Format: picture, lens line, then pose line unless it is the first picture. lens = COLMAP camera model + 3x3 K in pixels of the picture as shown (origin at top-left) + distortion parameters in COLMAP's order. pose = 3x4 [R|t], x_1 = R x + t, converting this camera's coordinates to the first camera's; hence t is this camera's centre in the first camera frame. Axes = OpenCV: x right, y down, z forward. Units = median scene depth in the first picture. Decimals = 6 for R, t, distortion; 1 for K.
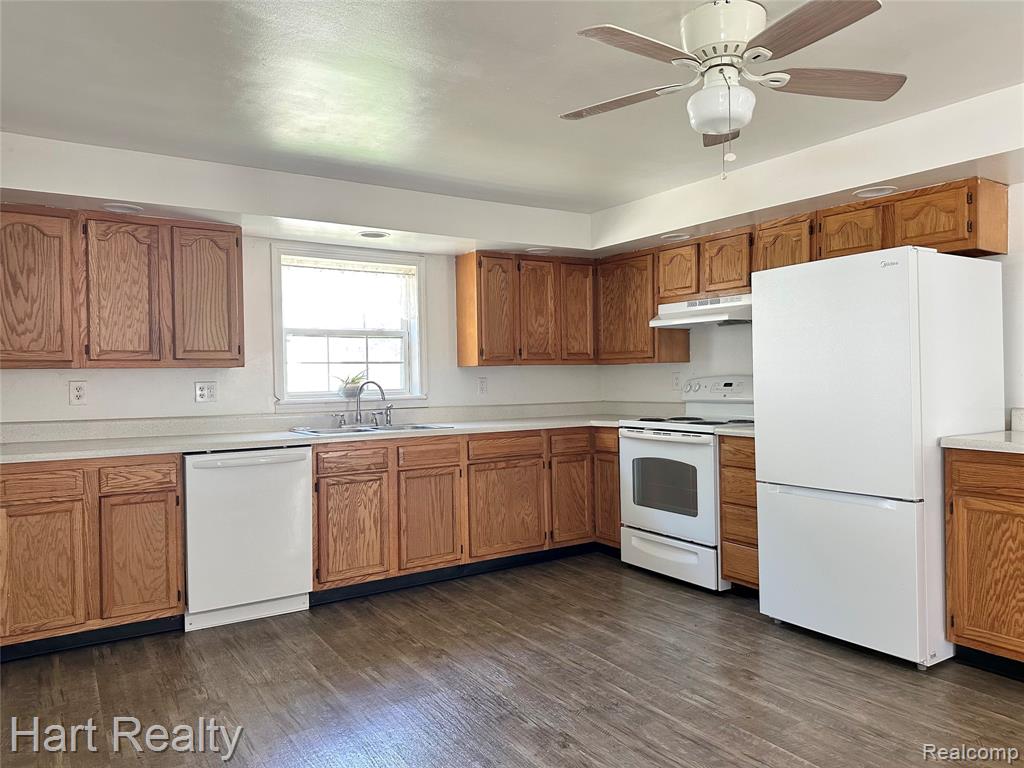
lens RADIAL K [[717.1, 0, 508.1], [0, 717.1, 381.1], [0, 0, 1]] dist [0.100394, -0.167514]
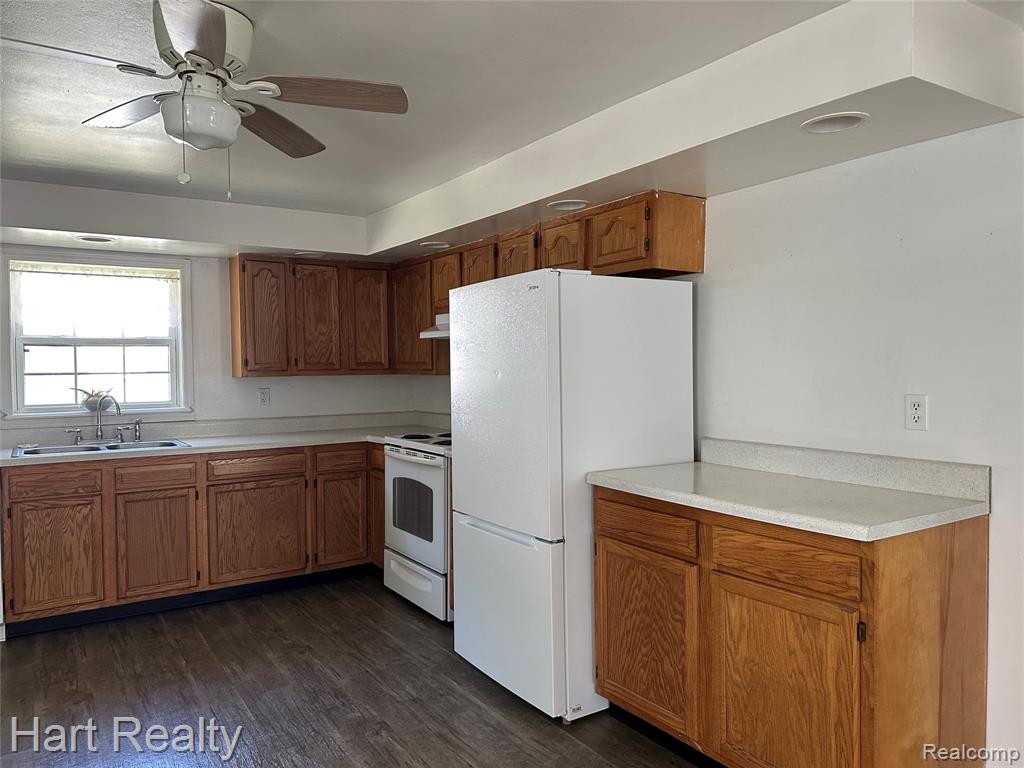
lens RADIAL K [[728.4, 0, 513.2], [0, 728.4, 380.1], [0, 0, 1]] dist [0.057994, -0.078911]
pose [[0.999916, 0.006522, 0.011156, 0.332154], [-0.006681, 0.999877, 0.014195, -0.037265], [-0.011062, -0.014268, 0.999837, 0.042829]]
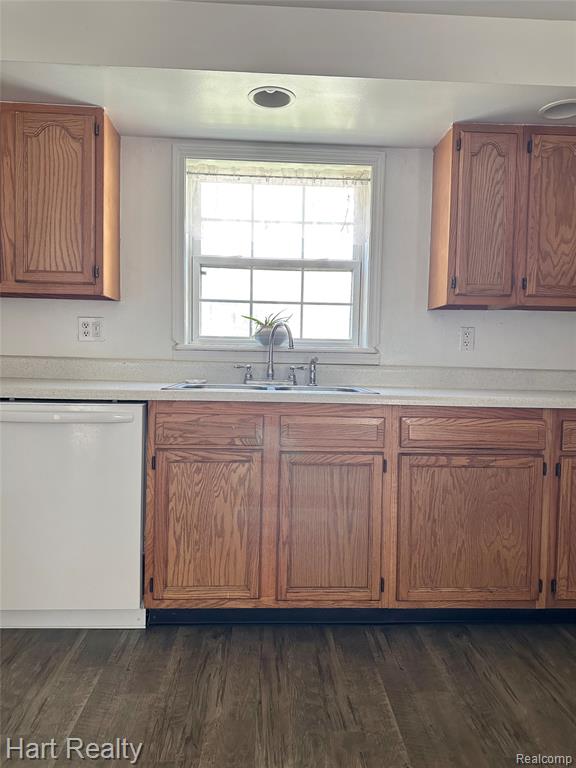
lens RADIAL K [[537.8, 0, 290.0], [0, 537.8, 381.8], [0, 0, 1]] dist [0.100394, -0.167514]
pose [[0.866899, 0.057583, -0.495147, 0.092352], [-0.039011, 0.998096, 0.047773, 0.034915], [0.496955, -0.022098, 0.867495, 0.547085]]
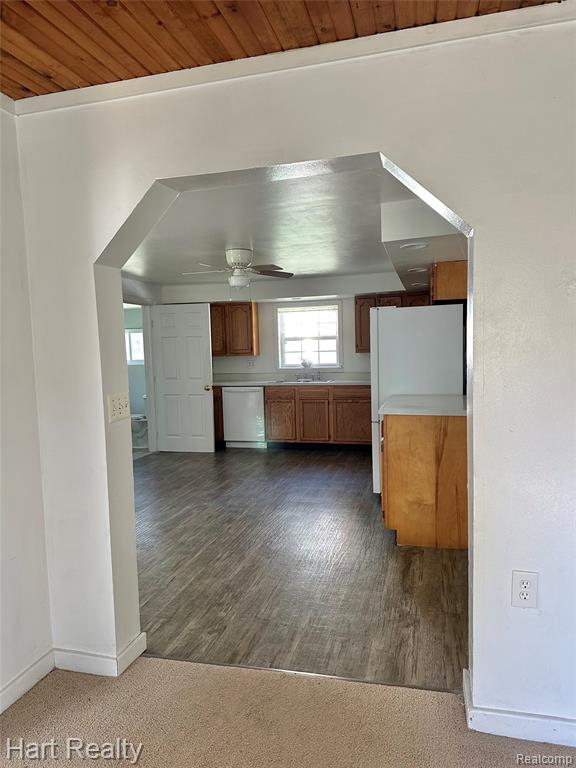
lens RADIAL K [[546.3, 0, 288.0], [0, 546.3, 384.0], [0, 0, 1]] dist [0.057994, -0.078911]
pose [[0.669951, 0.044152, -0.741091, 1.095267], [0.010643, 0.997556, 0.069053, -0.047055], [0.742329, -0.054149, 0.667844, -0.215944]]
